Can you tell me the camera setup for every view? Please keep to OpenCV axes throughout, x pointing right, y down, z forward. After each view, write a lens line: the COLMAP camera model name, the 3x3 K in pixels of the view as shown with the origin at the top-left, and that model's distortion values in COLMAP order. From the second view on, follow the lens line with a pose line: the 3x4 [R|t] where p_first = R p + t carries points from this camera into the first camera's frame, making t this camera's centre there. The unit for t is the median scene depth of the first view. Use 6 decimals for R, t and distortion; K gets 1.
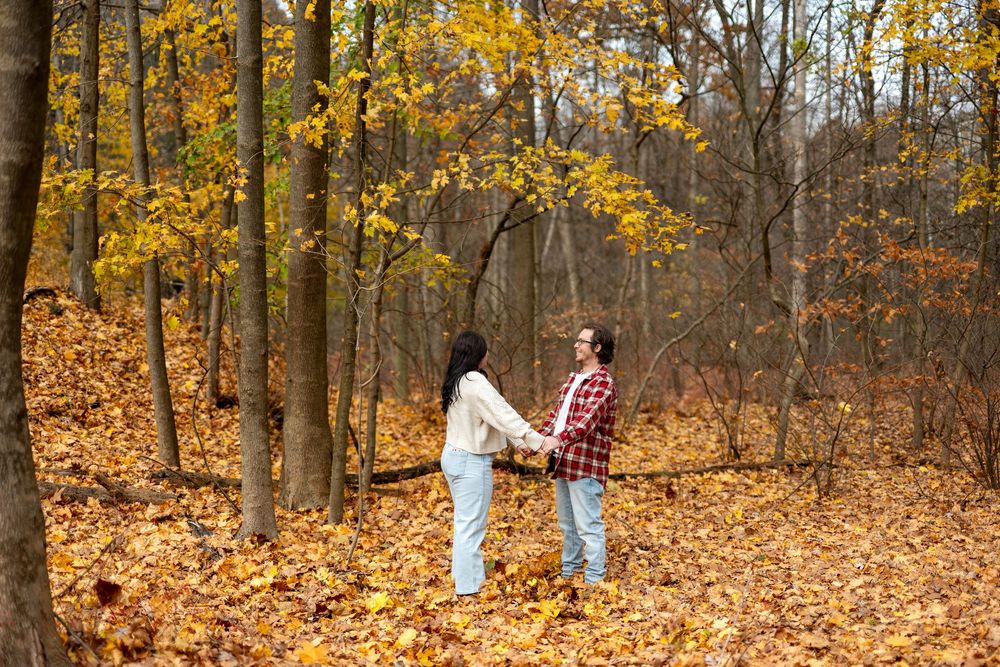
lens RADIAL K [[1424.1, 0, 500.0], [0, 1424.1, 333.5], [0, 0, 1]] dist [-0.004684, 0.042636]
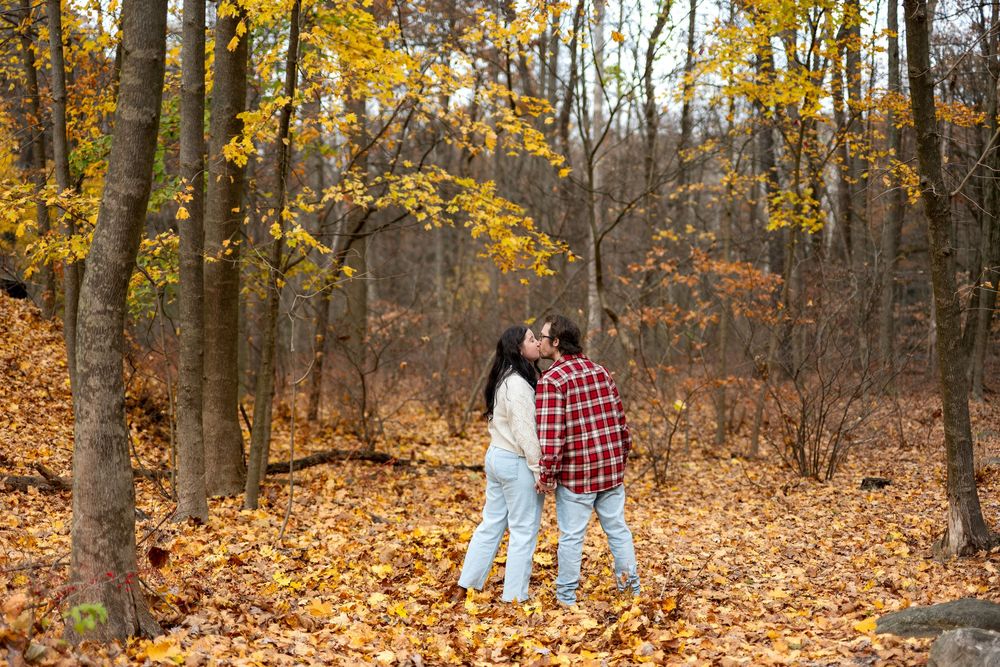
lens RADIAL K [[1424.1, 0, 500.0], [0, 1424.1, 333.5], [0, 0, 1]] dist [-0.004684, 0.042636]
pose [[0.986888, 0.010060, 0.161093, -0.100272], [-0.009975, 0.999949, -0.001334, -0.002007], [-0.161098, -0.000290, 0.986938, -0.107422]]
